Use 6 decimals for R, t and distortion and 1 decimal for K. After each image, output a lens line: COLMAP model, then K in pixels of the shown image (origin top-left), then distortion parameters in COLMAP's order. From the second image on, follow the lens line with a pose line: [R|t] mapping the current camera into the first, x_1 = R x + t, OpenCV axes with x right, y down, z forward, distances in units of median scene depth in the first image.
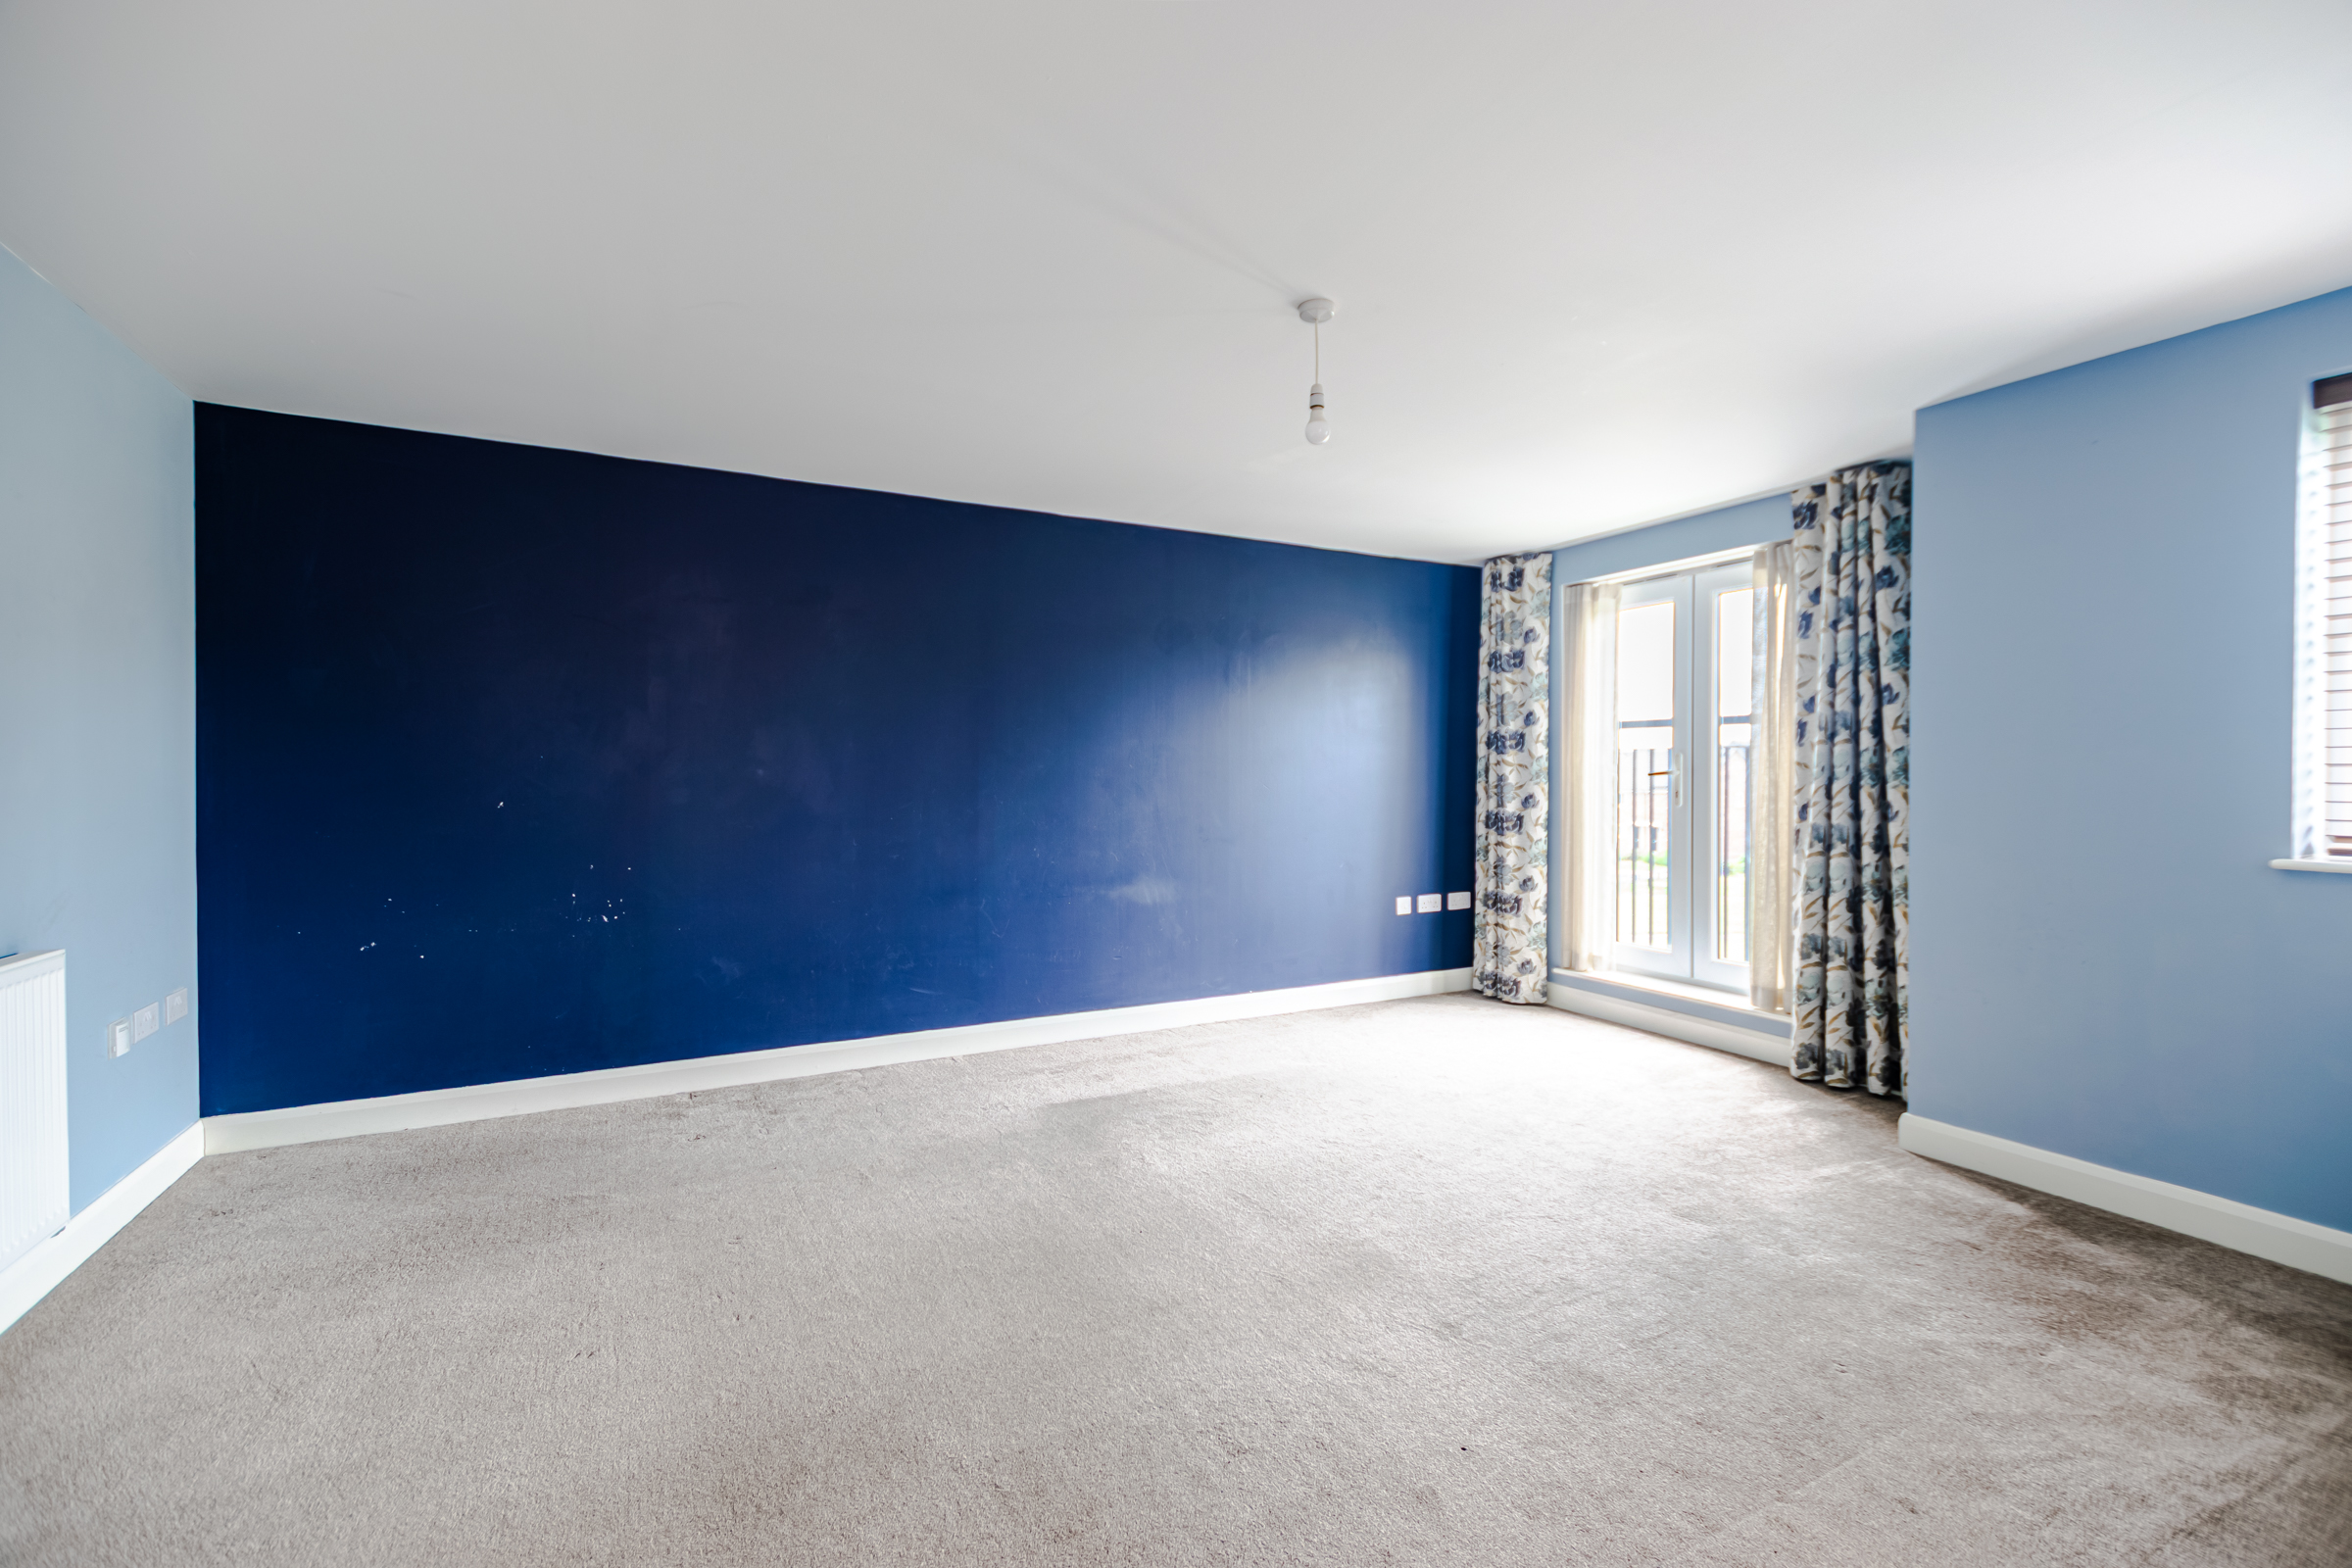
lens RADIAL K [[1011.5, 0, 1181.1], [0, 1011.5, 787.5], [0, 0, 1]] dist [0.012367, -0.005150]
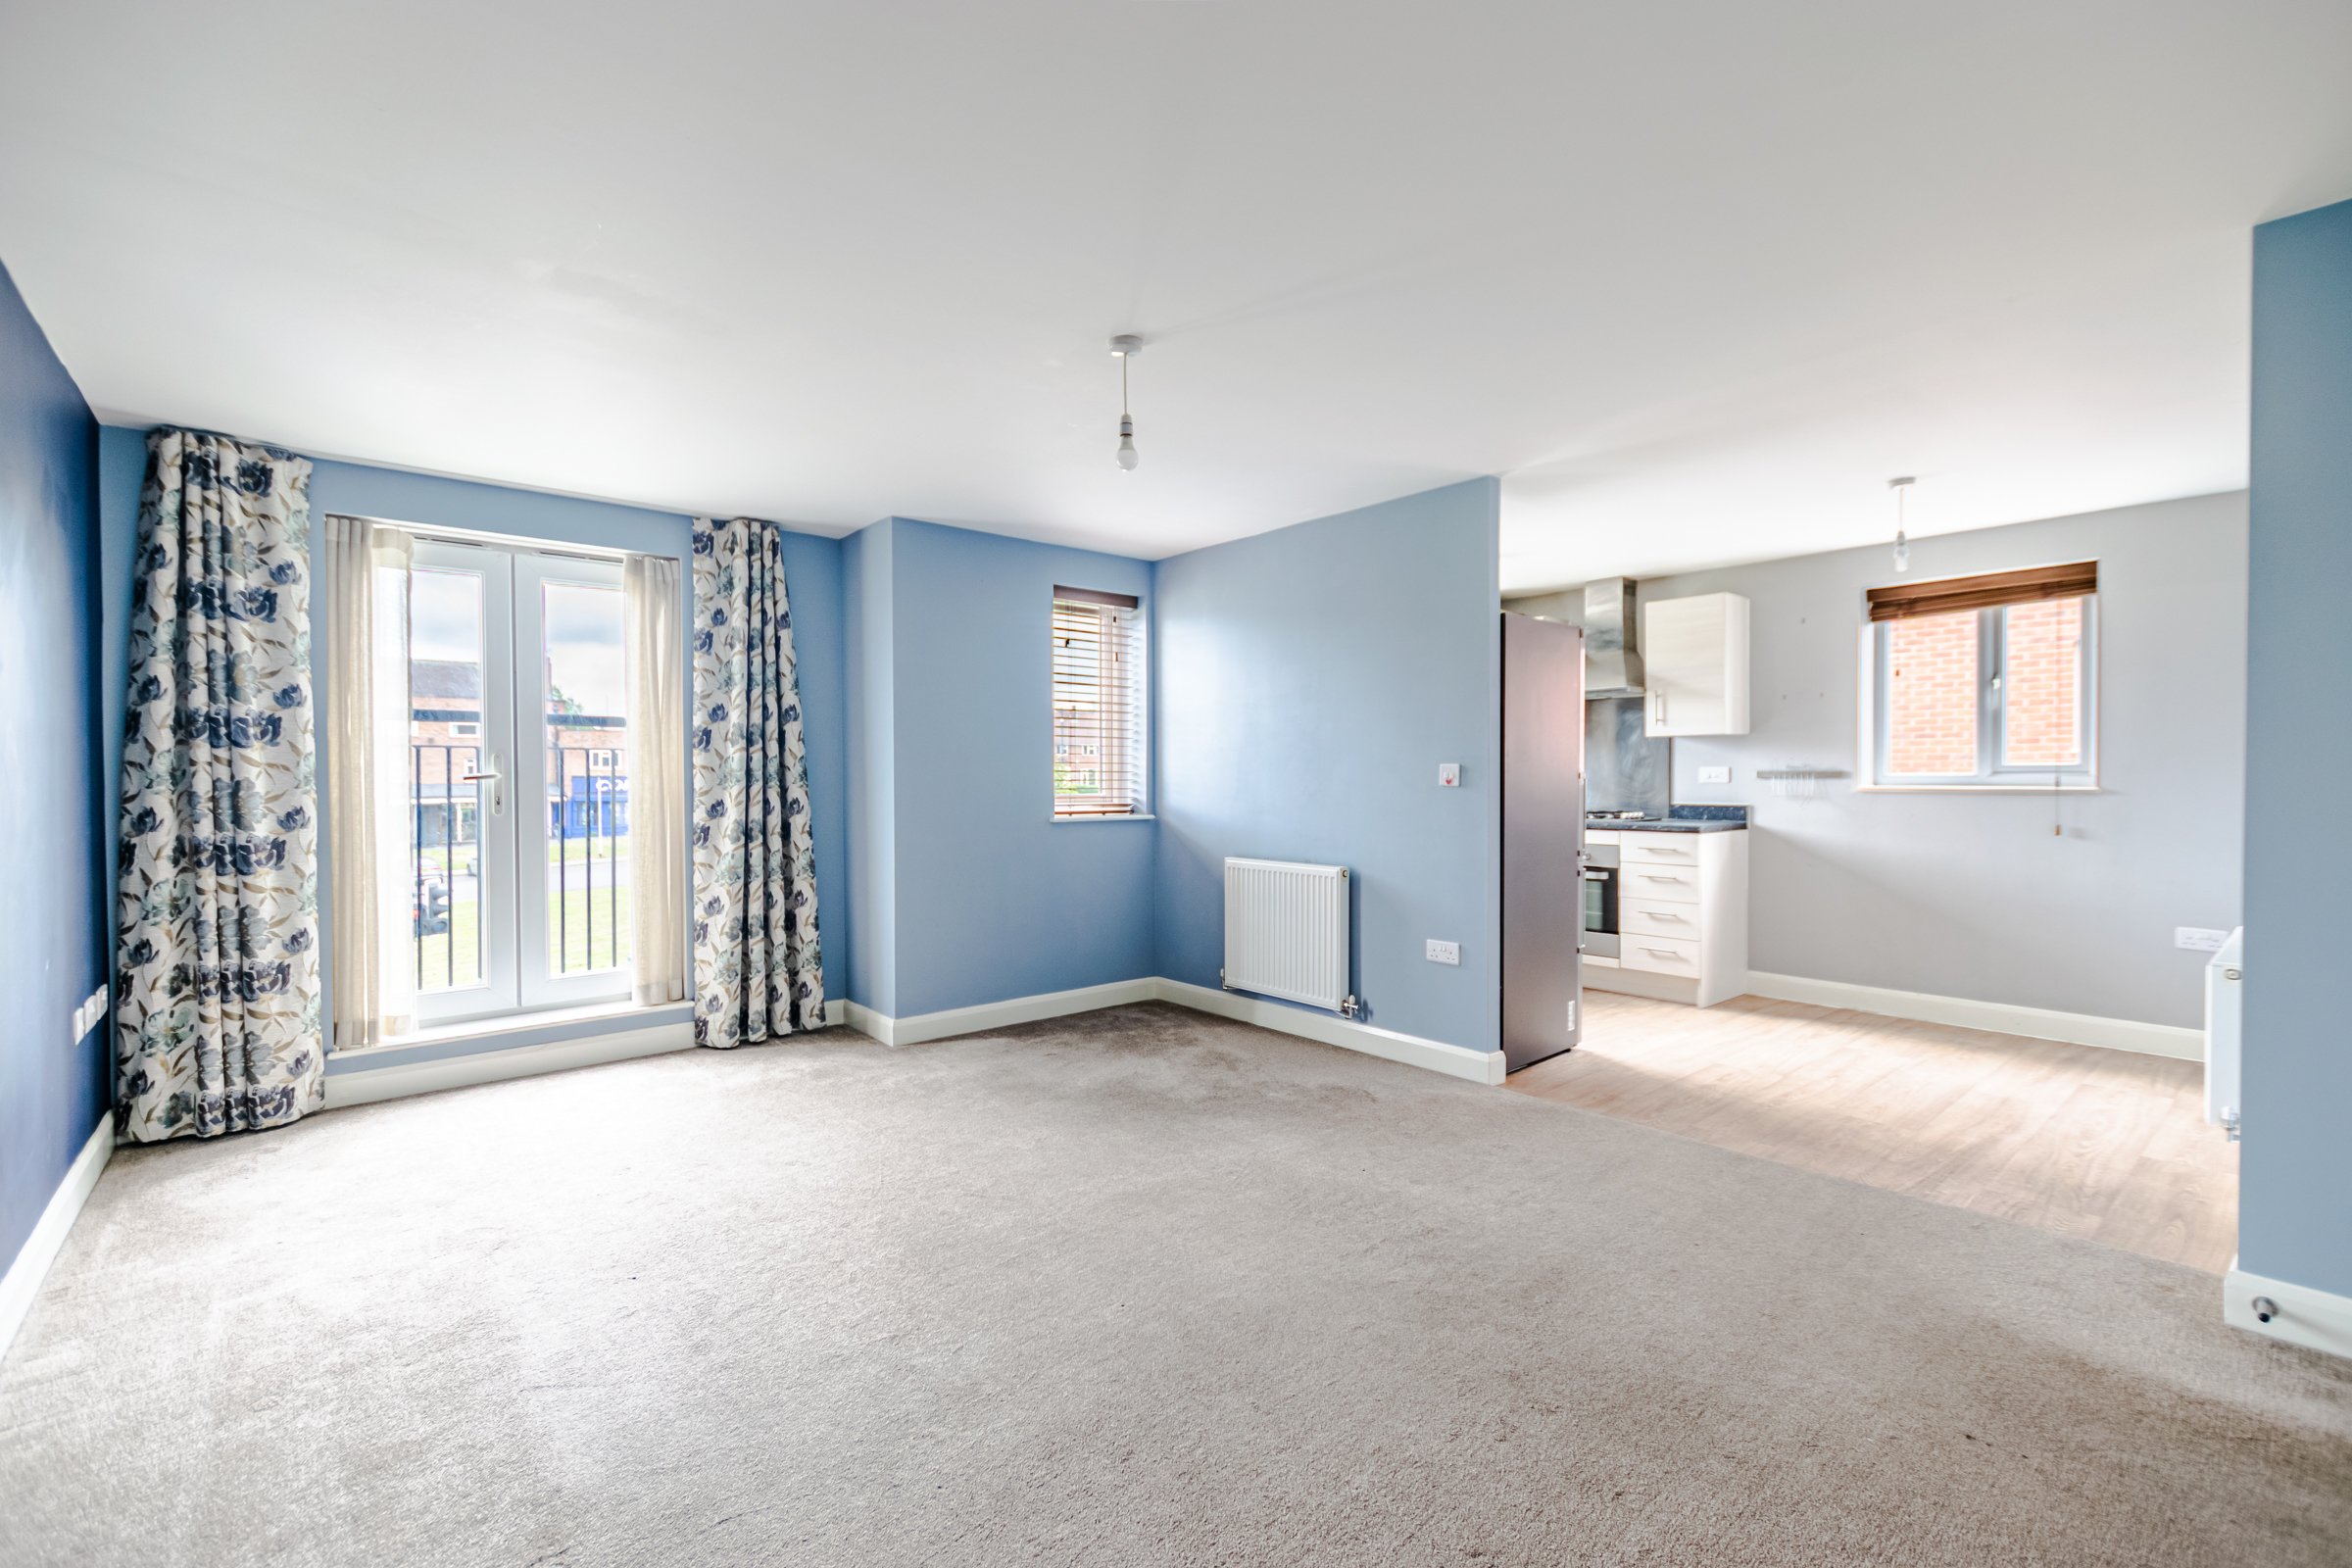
lens RADIAL K [[1011.5, 0, 1181.1], [0, 1011.5, 787.5], [0, 0, 1]] dist [0.012367, -0.005150]
pose [[-0.225234, -0.012011, 0.974231, -0.463113], [0.015591, 0.999752, 0.015930, -0.009154], [-0.974180, 0.018778, -0.224990, 0.592706]]
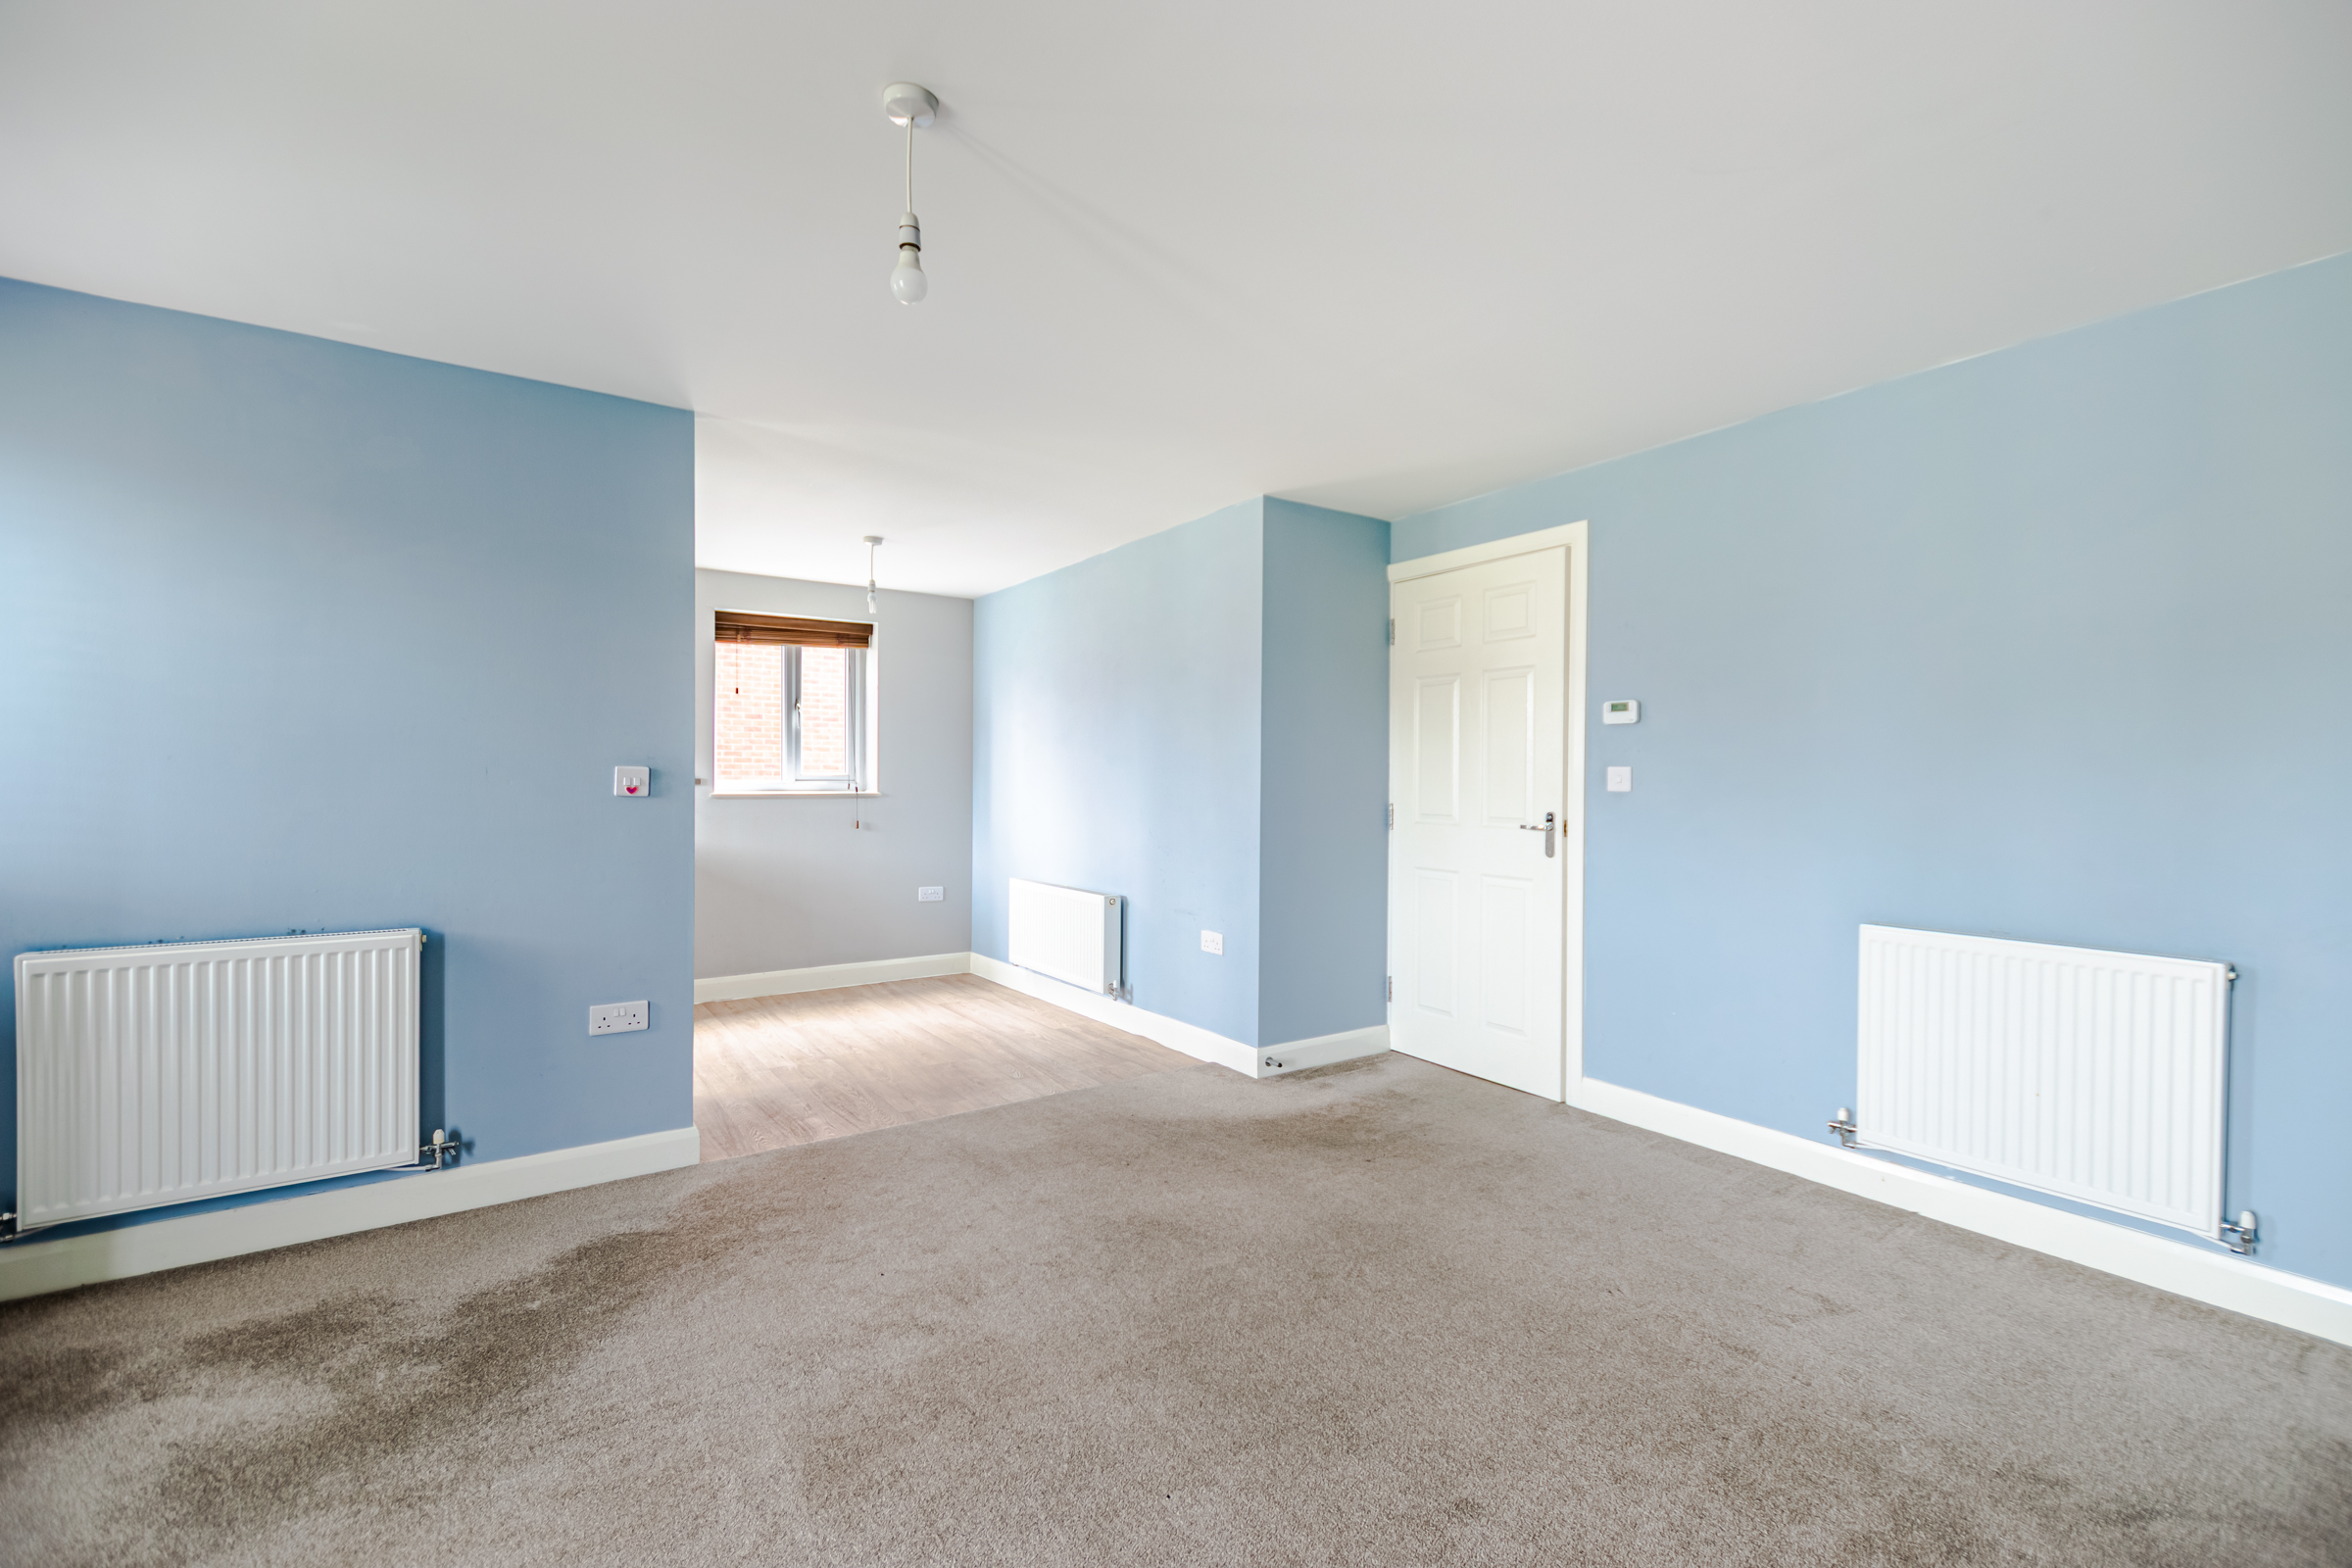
lens RADIAL K [[1011.5, 0, 1181.1], [0, 1011.5, 787.5], [0, 0, 1]] dist [0.012367, -0.005150]
pose [[-0.992662, -0.001487, -0.120915, 0.017772], [-0.003872, 0.999802, 0.019495, -0.012235], [0.120862, 0.019820, -0.992471, 0.849417]]
